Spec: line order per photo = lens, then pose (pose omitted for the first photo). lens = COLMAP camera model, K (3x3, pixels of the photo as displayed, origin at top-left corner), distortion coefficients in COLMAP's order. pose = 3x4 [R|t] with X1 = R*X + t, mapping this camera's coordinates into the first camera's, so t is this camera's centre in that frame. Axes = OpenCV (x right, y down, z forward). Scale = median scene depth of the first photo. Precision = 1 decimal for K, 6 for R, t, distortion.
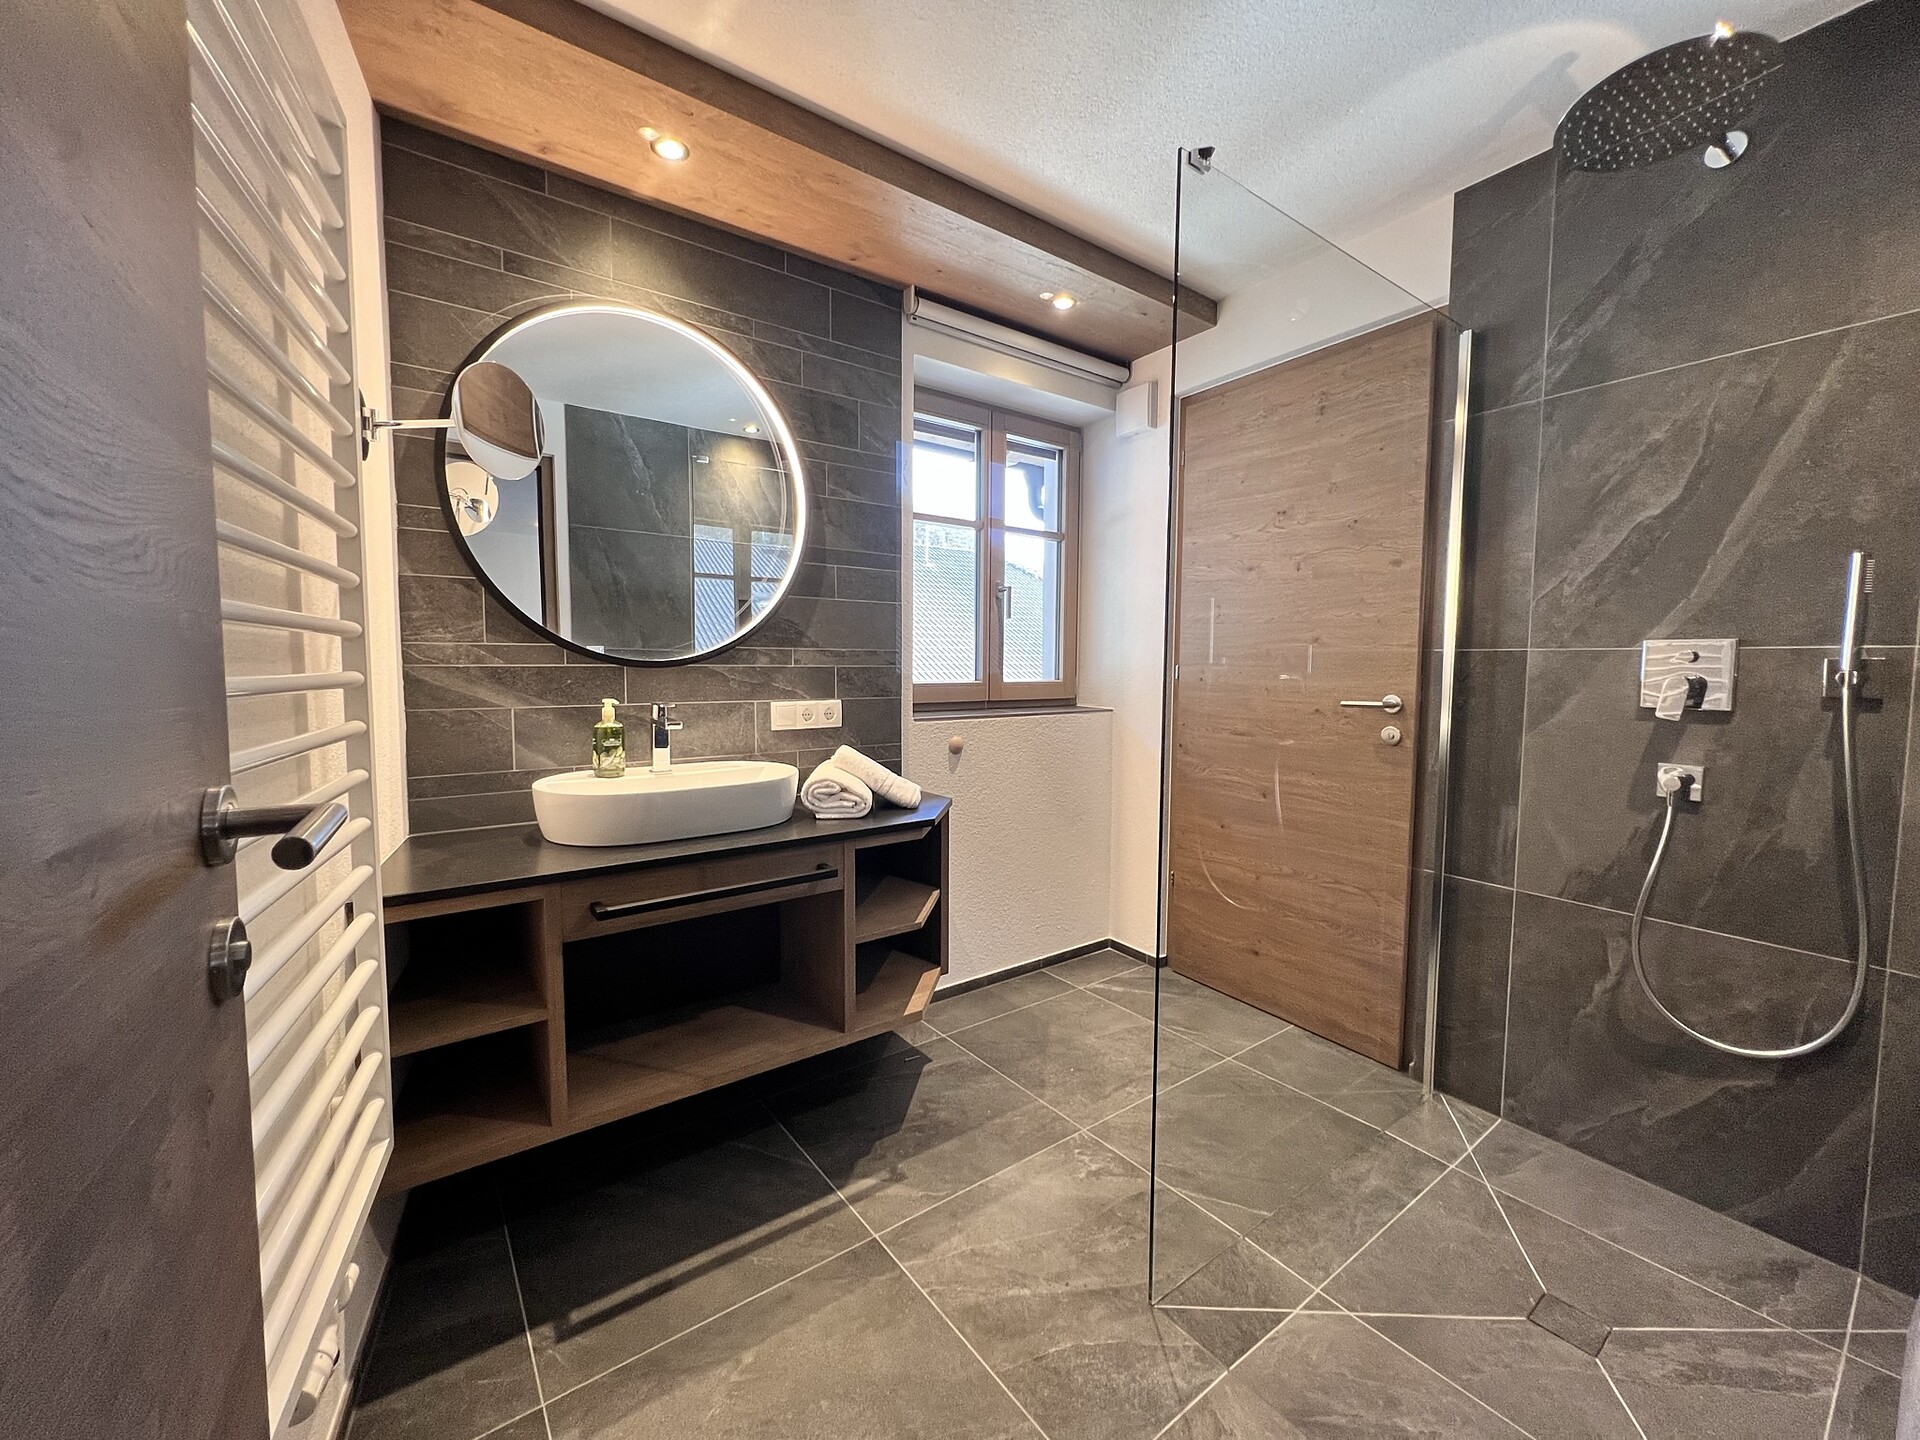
lens RADIAL K [[768.4, 0, 967.0], [0, 768.4, 724.6], [0, 0, 1]] dist [-0.002710, -0.000044]
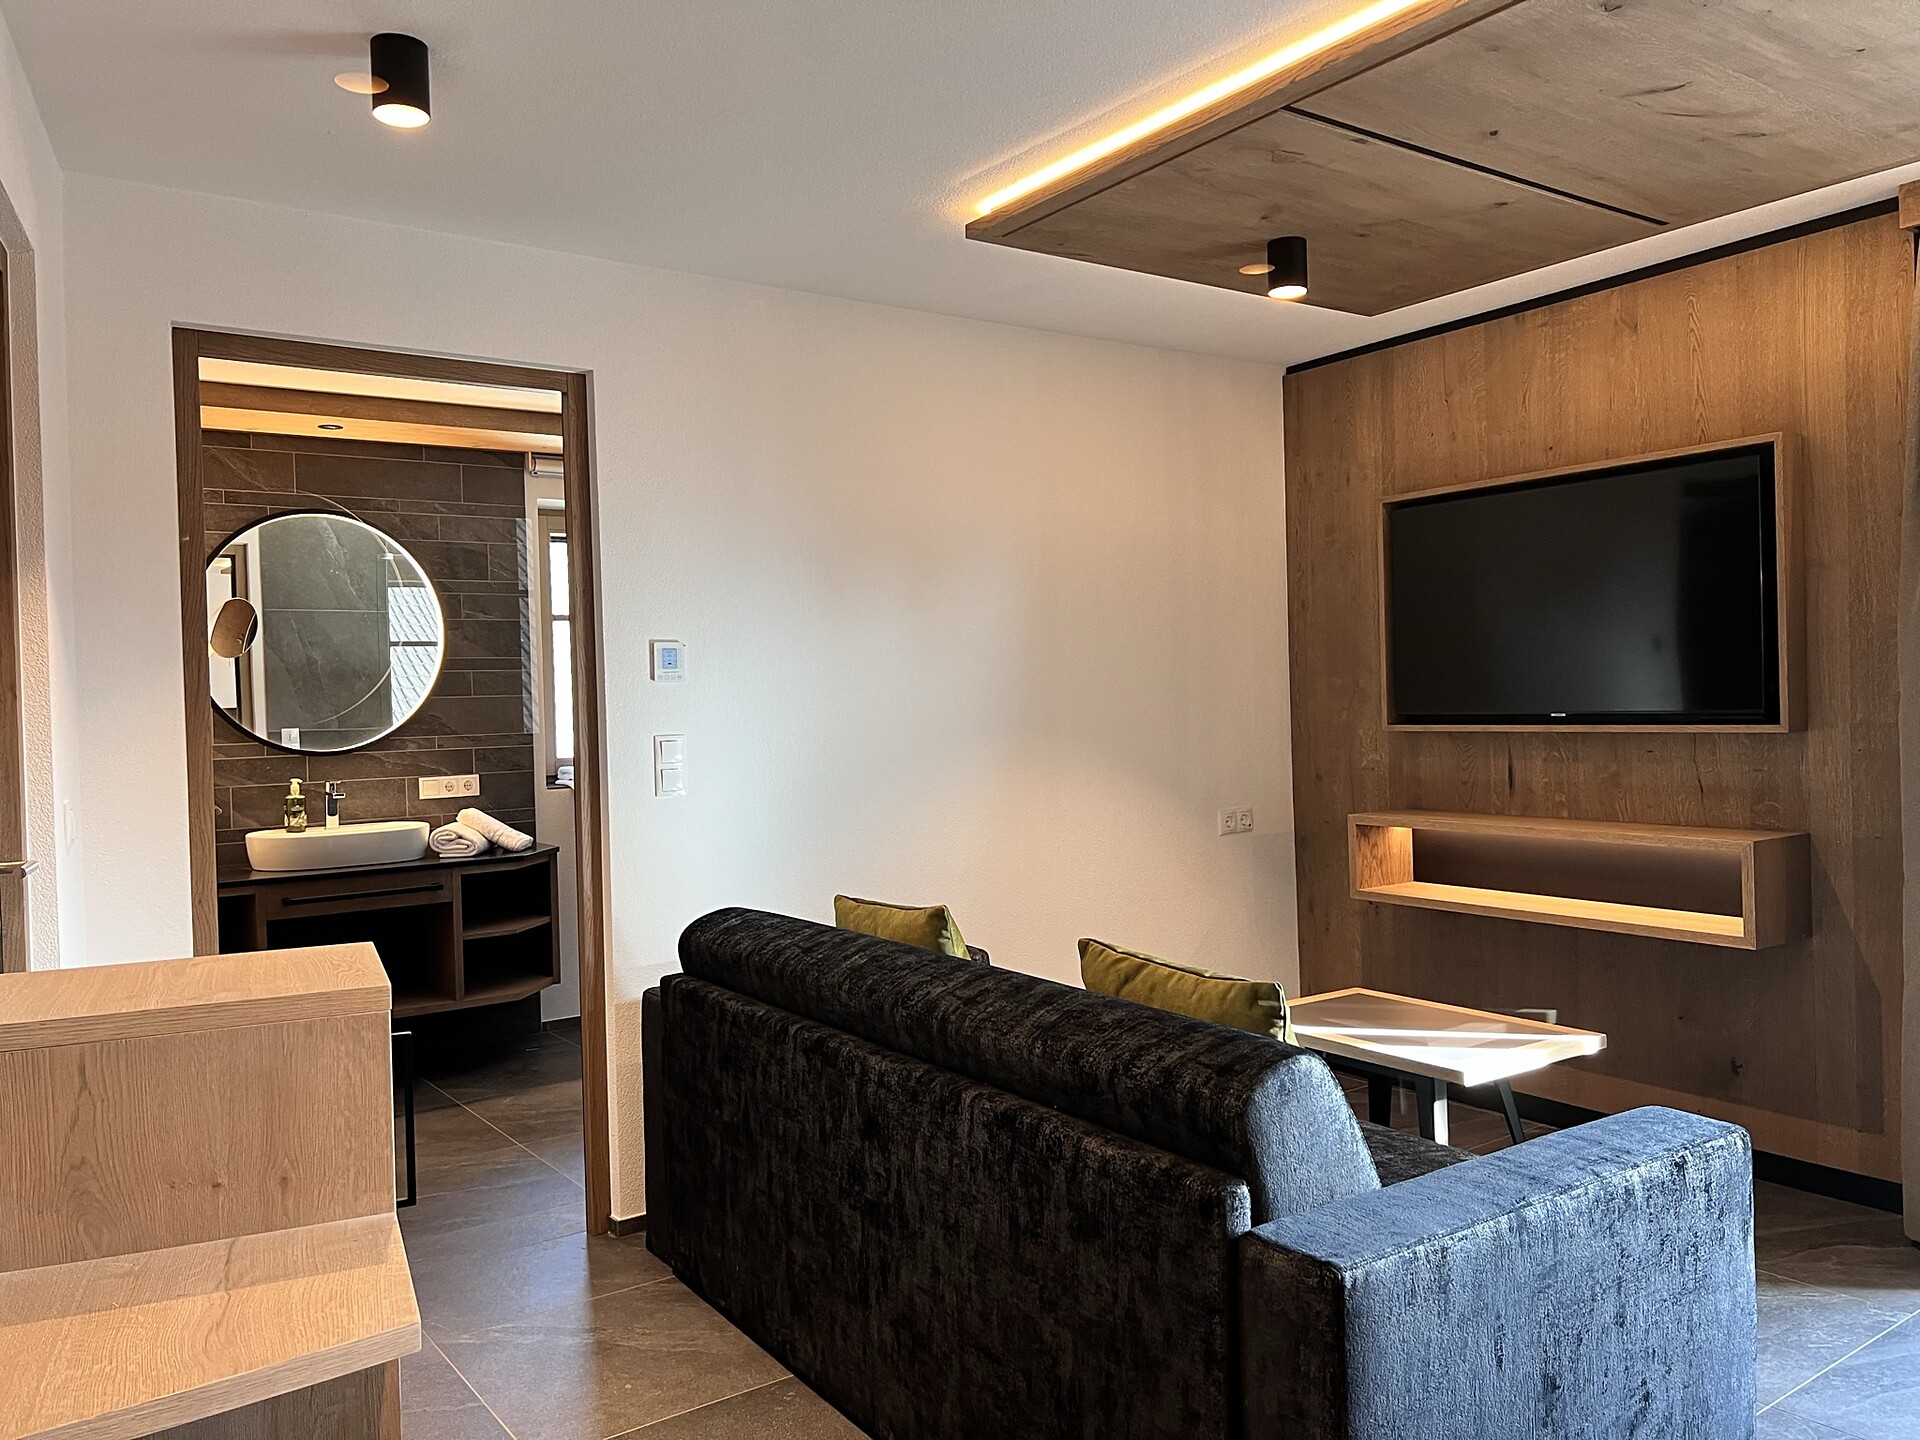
lens RADIAL K [[1459.1, 0, 957.6], [0, 1459.1, 715.1], [0, 0, 1]] dist [0.010283, 0.001825]
pose [[0.998981, -0.037746, -0.024744, 0.773297], [0.035833, 0.996638, -0.073685, 0.085054], [0.027442, 0.072723, 0.996975, -1.561256]]
